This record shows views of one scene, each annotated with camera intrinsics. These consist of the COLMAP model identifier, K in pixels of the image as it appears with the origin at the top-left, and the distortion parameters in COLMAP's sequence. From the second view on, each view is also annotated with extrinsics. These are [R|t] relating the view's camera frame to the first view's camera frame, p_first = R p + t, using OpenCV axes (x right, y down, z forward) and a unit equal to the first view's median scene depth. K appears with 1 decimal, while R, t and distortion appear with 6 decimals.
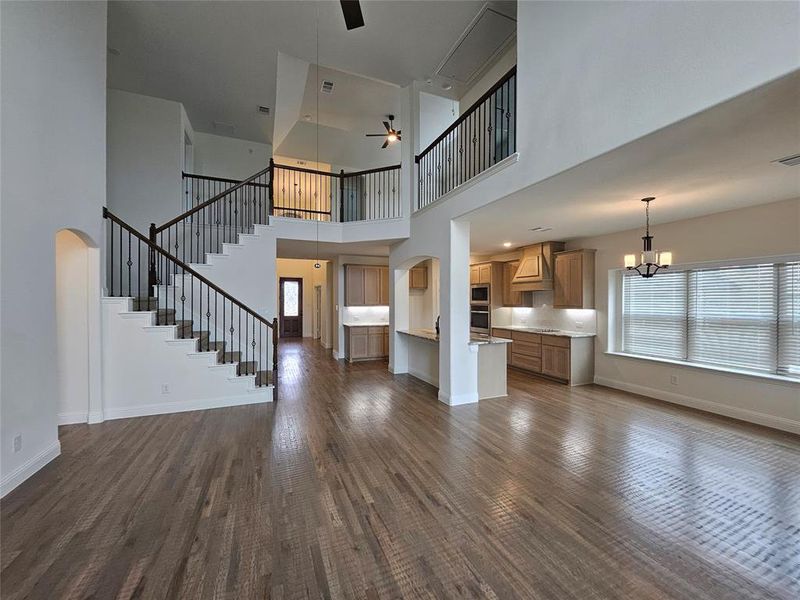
lens RADIAL K [[313.7, 0, 392.8], [0, 313.7, 300.3], [0, 0, 1]] dist [-0.000583, -0.000143]
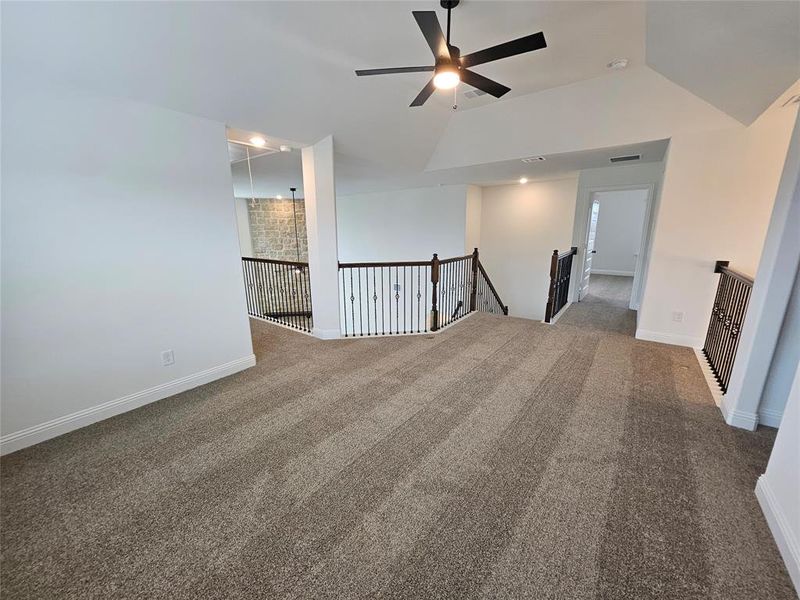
lens RADIAL K [[313.7, 0, 392.8], [0, 313.7, 300.3], [0, 0, 1]] dist [-0.000583, -0.000143]
pose [[-0.864753, 0.122451, -0.487040, 0.288435], [0.009485, 0.973627, 0.227947, -0.546030], [0.502107, 0.192498, -0.843109, 1.773140]]
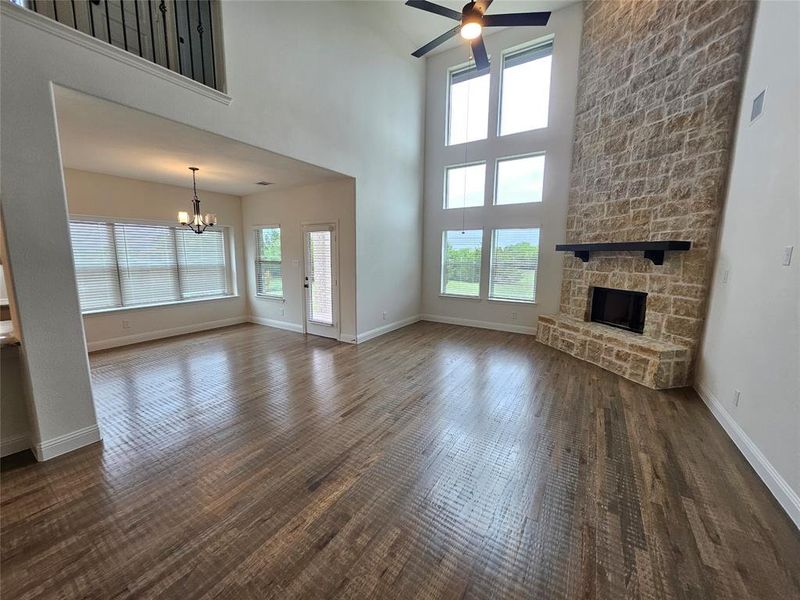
lens RADIAL K [[313.7, 0, 392.8], [0, 313.7, 300.3], [0, 0, 1]] dist [-0.000583, -0.000143]
pose [[-0.573869, -0.122234, 0.809774, -0.447395], [-0.004810, 0.989284, 0.145922, 0.003001], [-0.818933, 0.079845, -0.568307, 0.712936]]
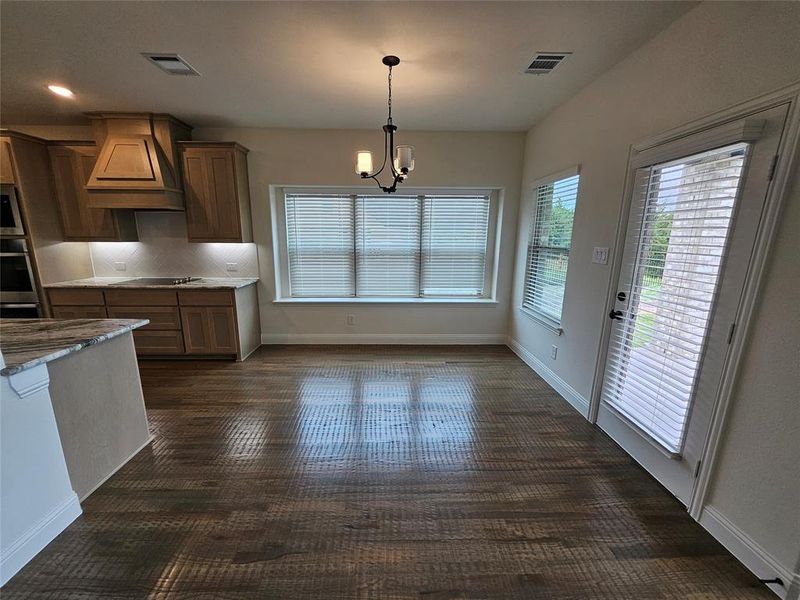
lens RADIAL K [[313.7, 0, 392.8], [0, 313.7, 300.3], [0, 0, 1]] dist [-0.000583, -0.000143]
pose [[0.360344, -0.185267, 0.914237, 0.101912], [-0.007480, 0.979473, 0.201435, 0.011787], [-0.932790, -0.079424, 0.351561, 0.478823]]
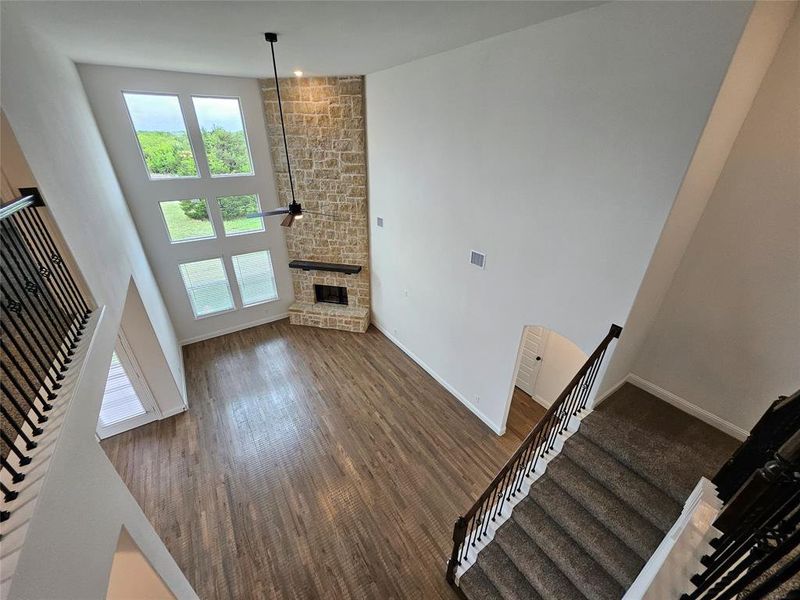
lens RADIAL K [[313.7, 0, 392.8], [0, 313.7, 300.3], [0, 0, 1]] dist [-0.000583, -0.000143]
pose [[-0.980832, 0.087141, -0.174286, -0.146093], [-0.004106, 0.884990, 0.465592, -0.535407], [0.194813, 0.457383, -0.867669, 1.143210]]
